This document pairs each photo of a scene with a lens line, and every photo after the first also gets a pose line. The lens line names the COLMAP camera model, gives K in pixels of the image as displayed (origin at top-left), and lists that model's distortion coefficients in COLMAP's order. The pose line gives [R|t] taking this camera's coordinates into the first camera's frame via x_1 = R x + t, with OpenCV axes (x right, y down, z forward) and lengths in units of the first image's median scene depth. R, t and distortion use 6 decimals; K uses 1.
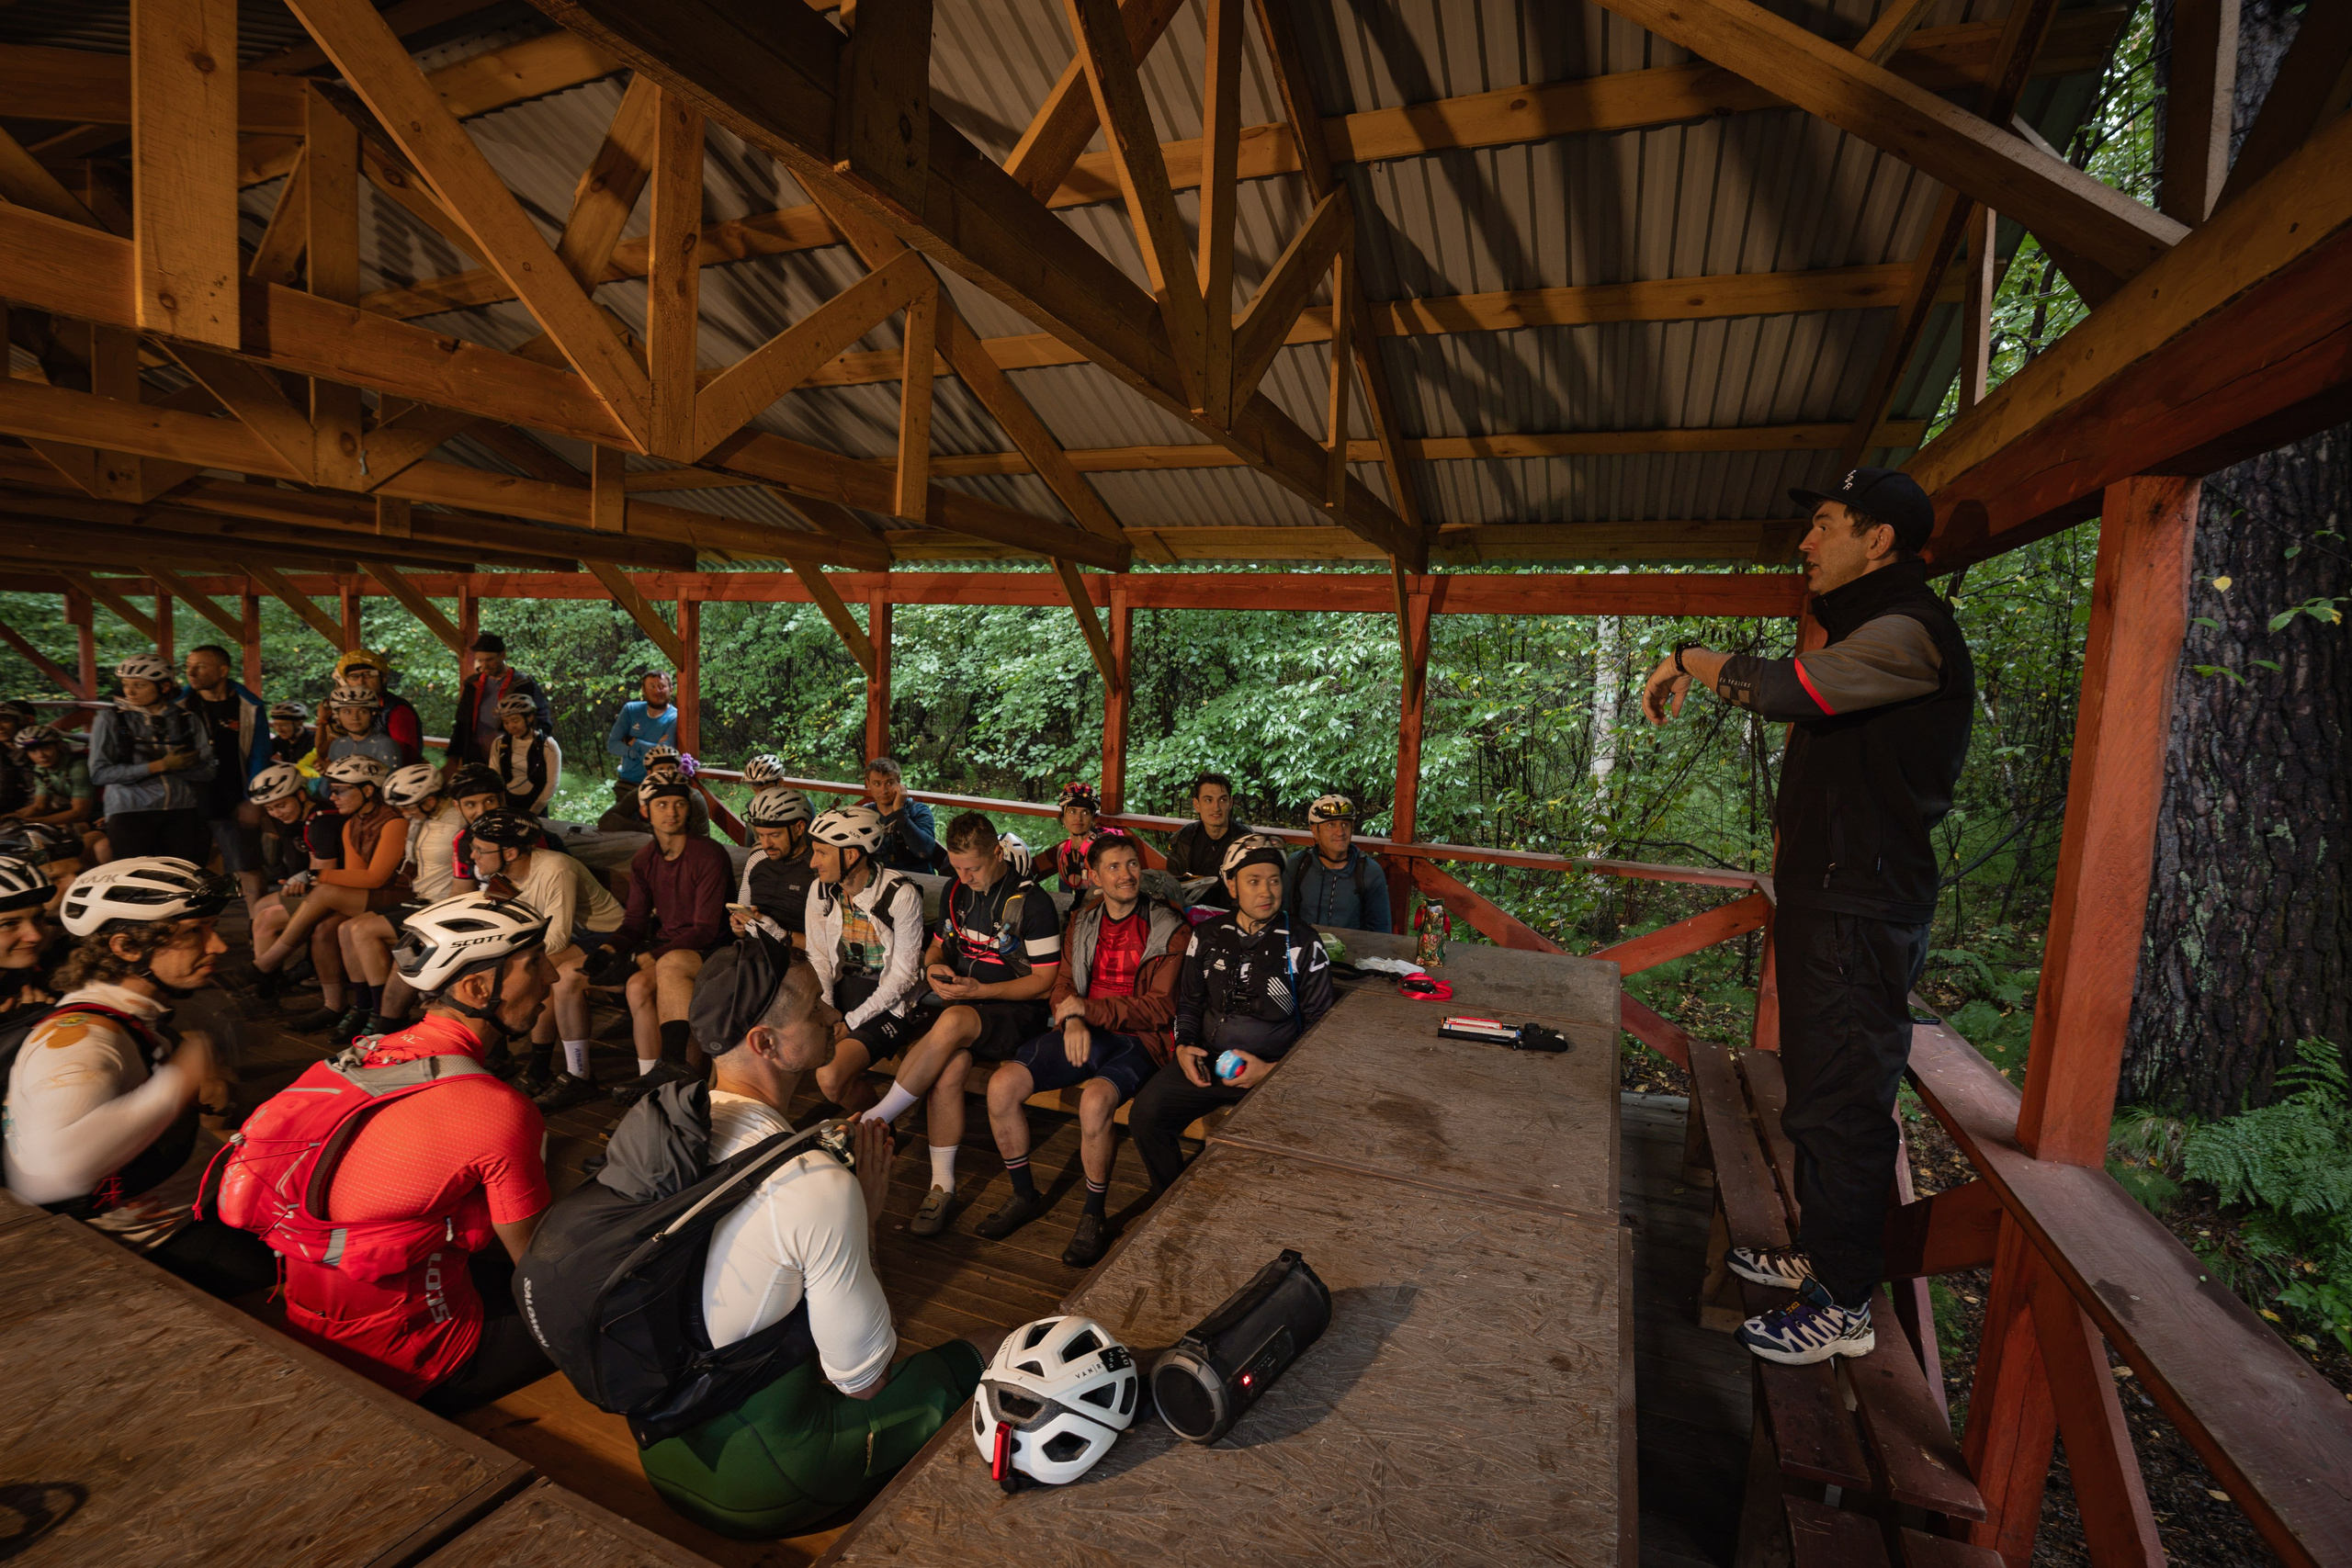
lens RADIAL K [[984.3, 0, 1174.0], [0, 984.3, 740.7], [0, 0, 1]] dist [-0.012672, 0.000129]
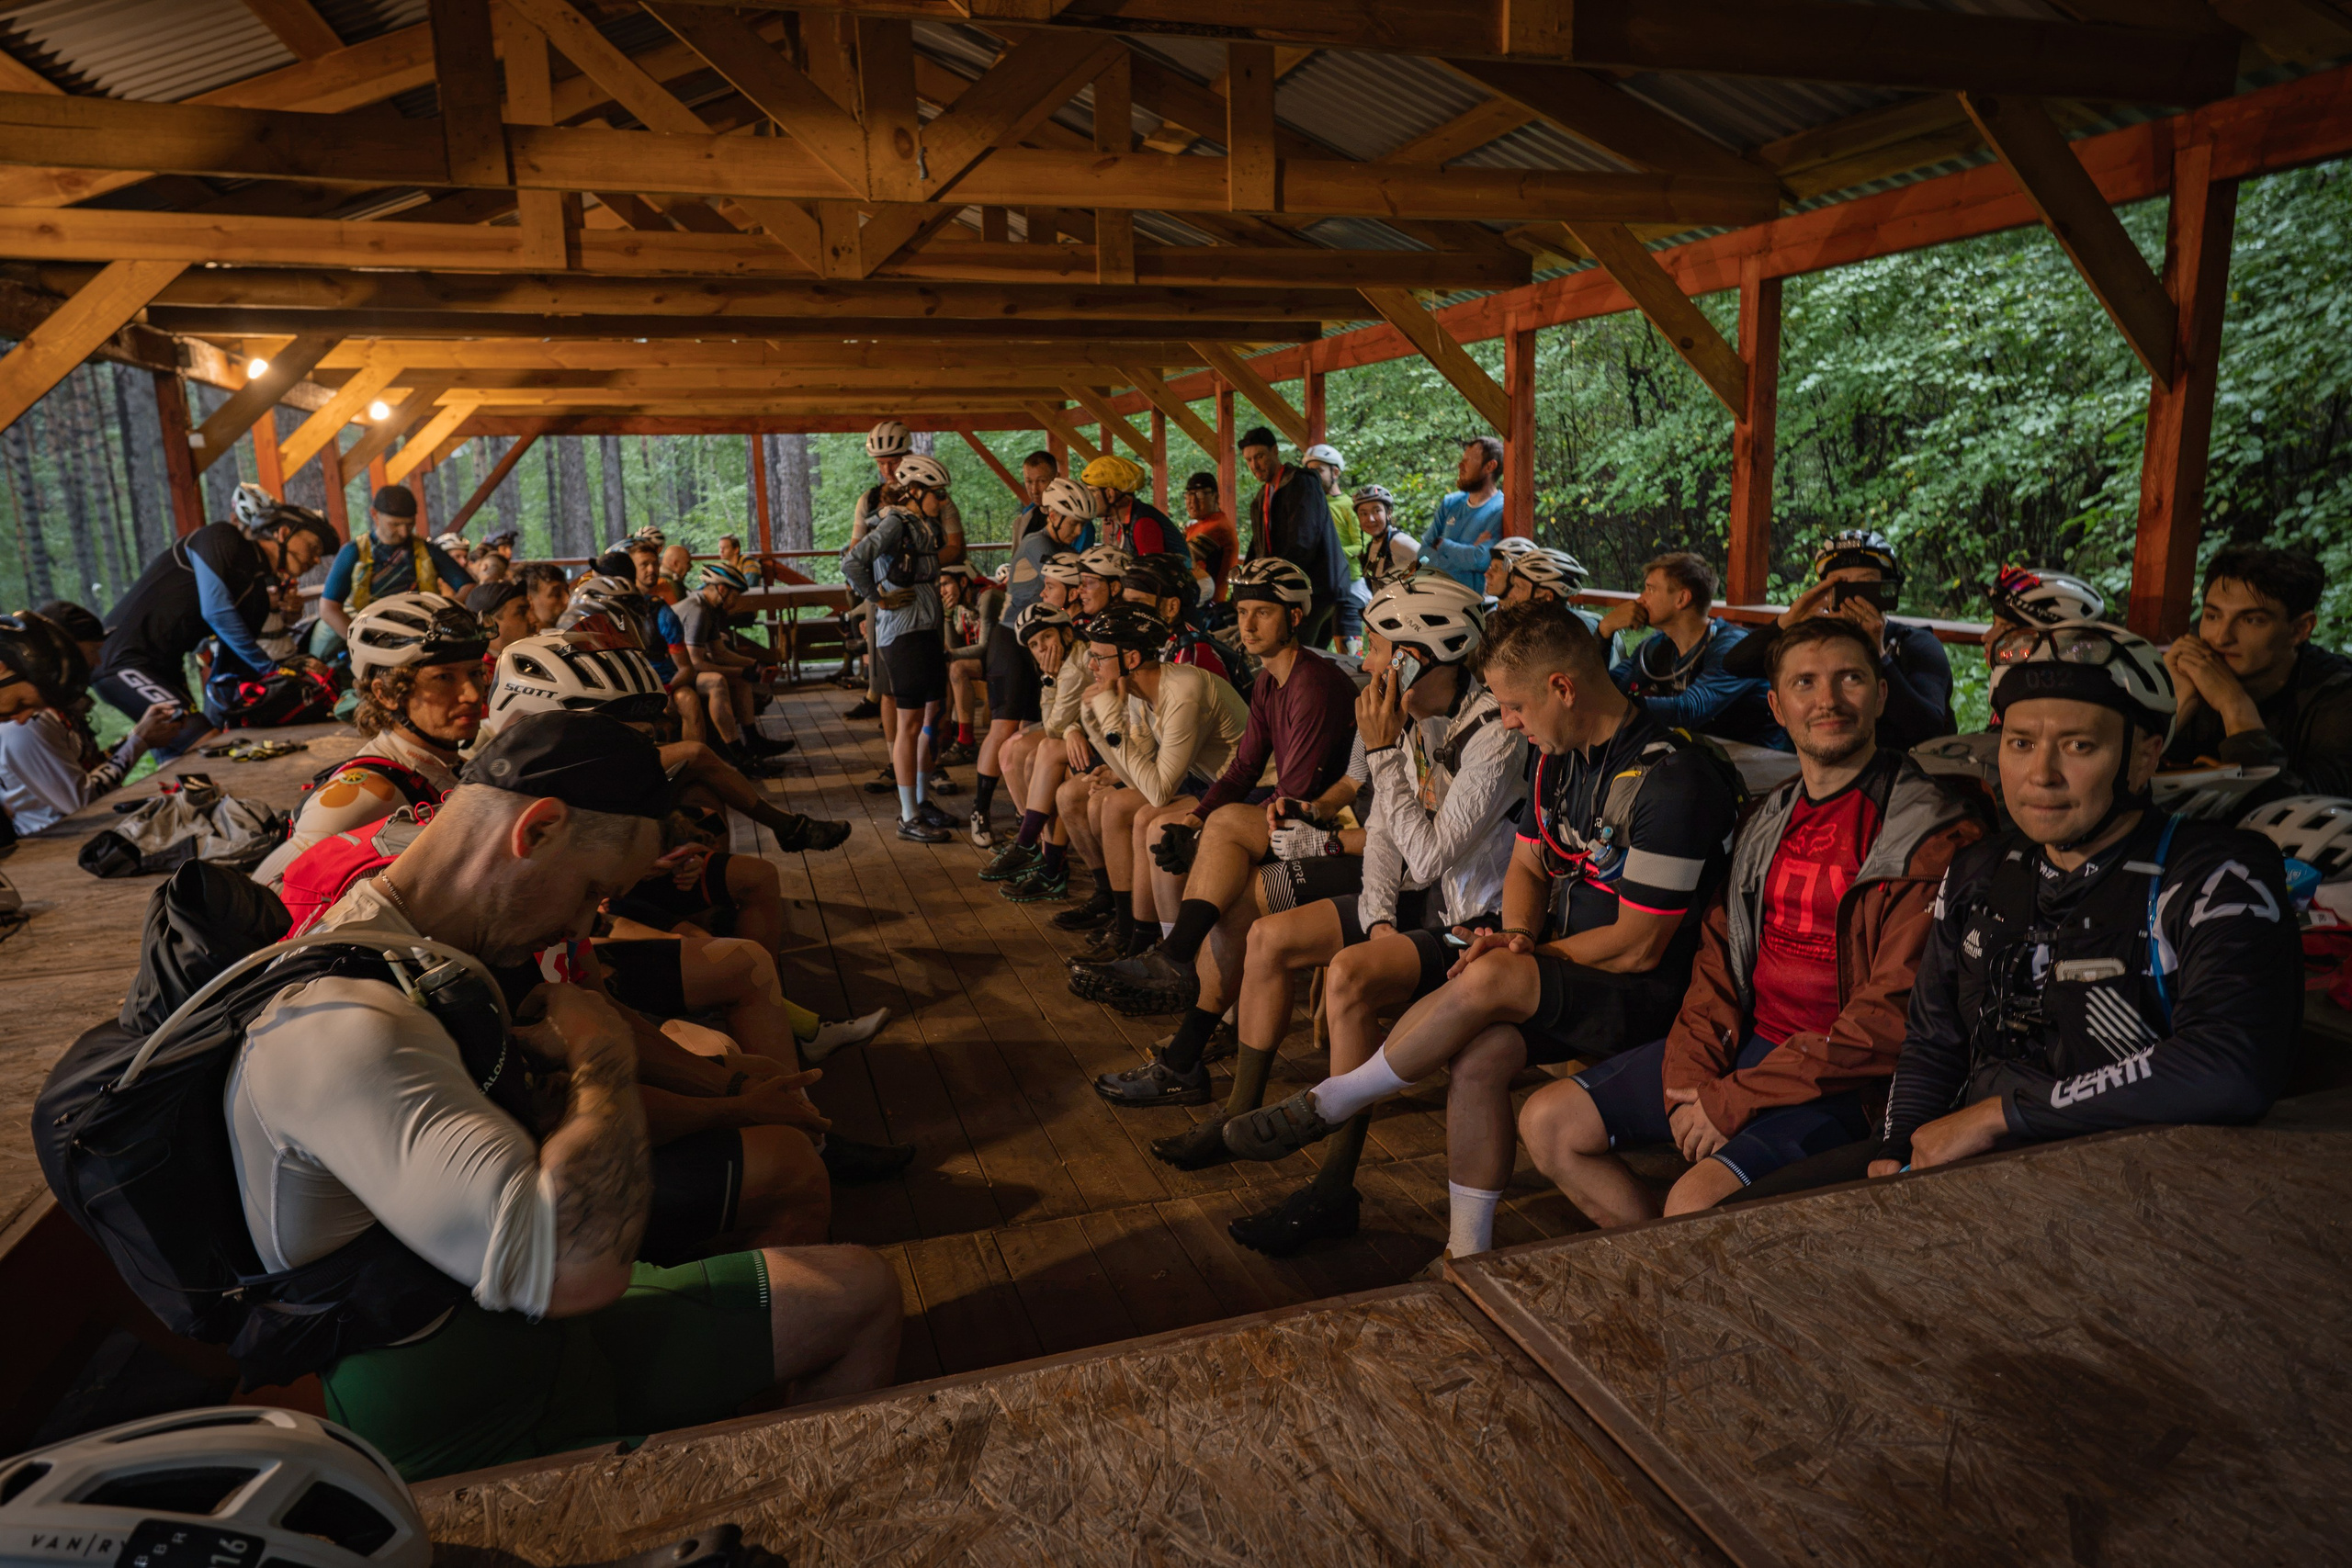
lens RADIAL K [[1479.6, 0, 1176.0], [0, 1479.6, 784.0], [0, 0, 1]] dist [0.002245, 0.000949]
pose [[0.685370, 0.083071, -0.723441, 0.218090], [0.015529, 0.991579, 0.128573, 0.062018], [0.728029, -0.099354, 0.678308, 0.276273]]
